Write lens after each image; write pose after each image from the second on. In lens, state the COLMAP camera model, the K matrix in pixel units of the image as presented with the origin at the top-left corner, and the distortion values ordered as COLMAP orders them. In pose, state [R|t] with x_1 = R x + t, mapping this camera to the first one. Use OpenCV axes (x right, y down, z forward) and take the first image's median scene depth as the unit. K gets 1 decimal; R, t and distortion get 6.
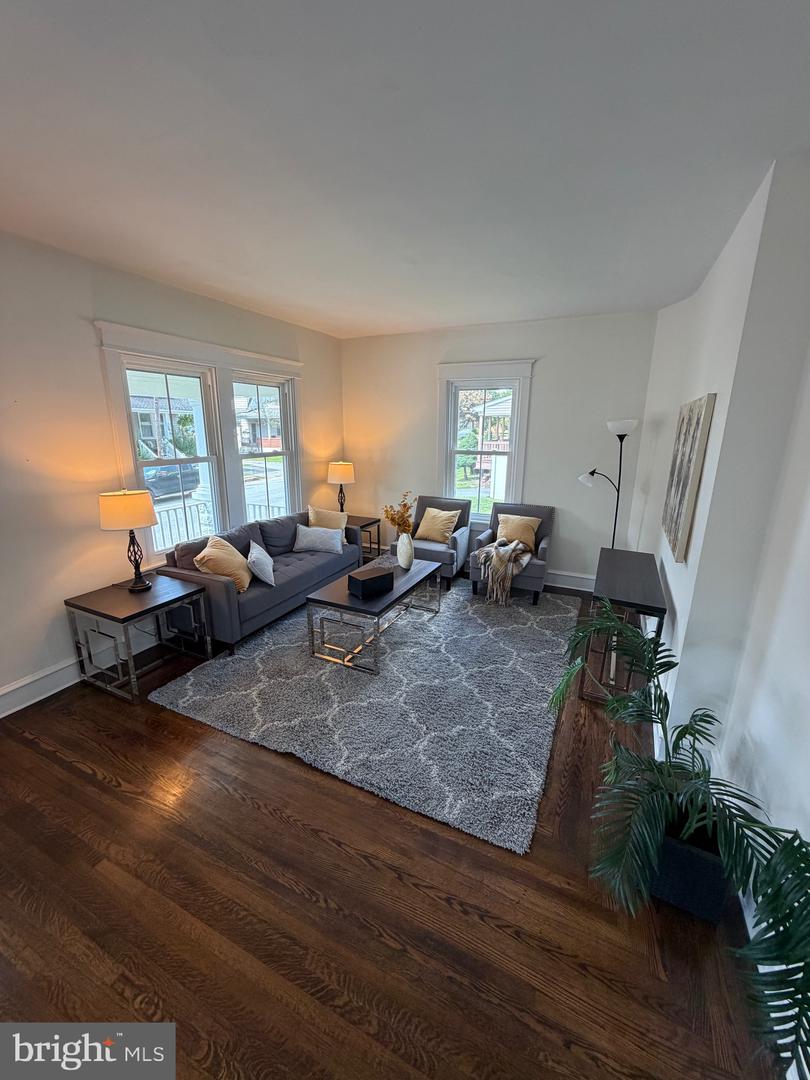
lens RADIAL K [[430.2, 0, 404.2], [0, 430.2, 541.6], [0, 0, 1]] dist [-0.000140, -0.000283]
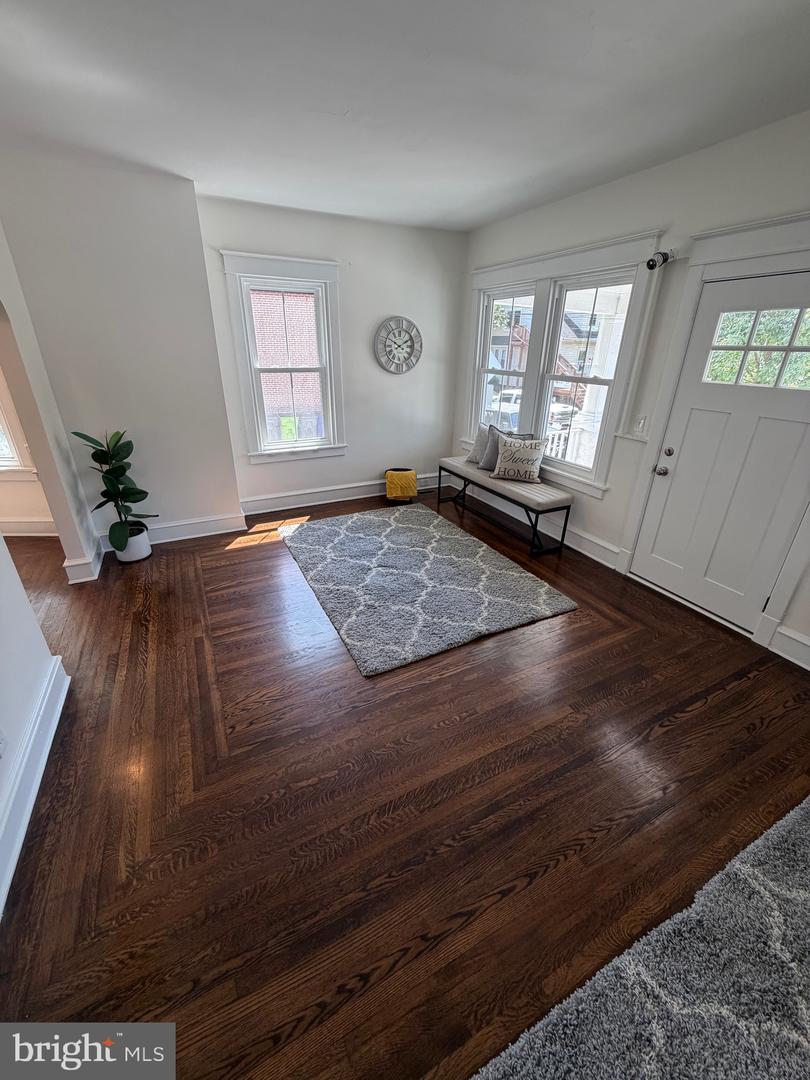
lens RADIAL K [[432.9, 0, 405.0], [0, 432.9, 540.0], [0, 0, 1]] dist [0.010637, -0.000172]
pose [[-0.614711, 0.318708, -0.721495, 0.378784], [-0.218153, 0.810349, 0.543824, -0.257445], [0.757984, 0.491691, -0.428603, 1.006652]]
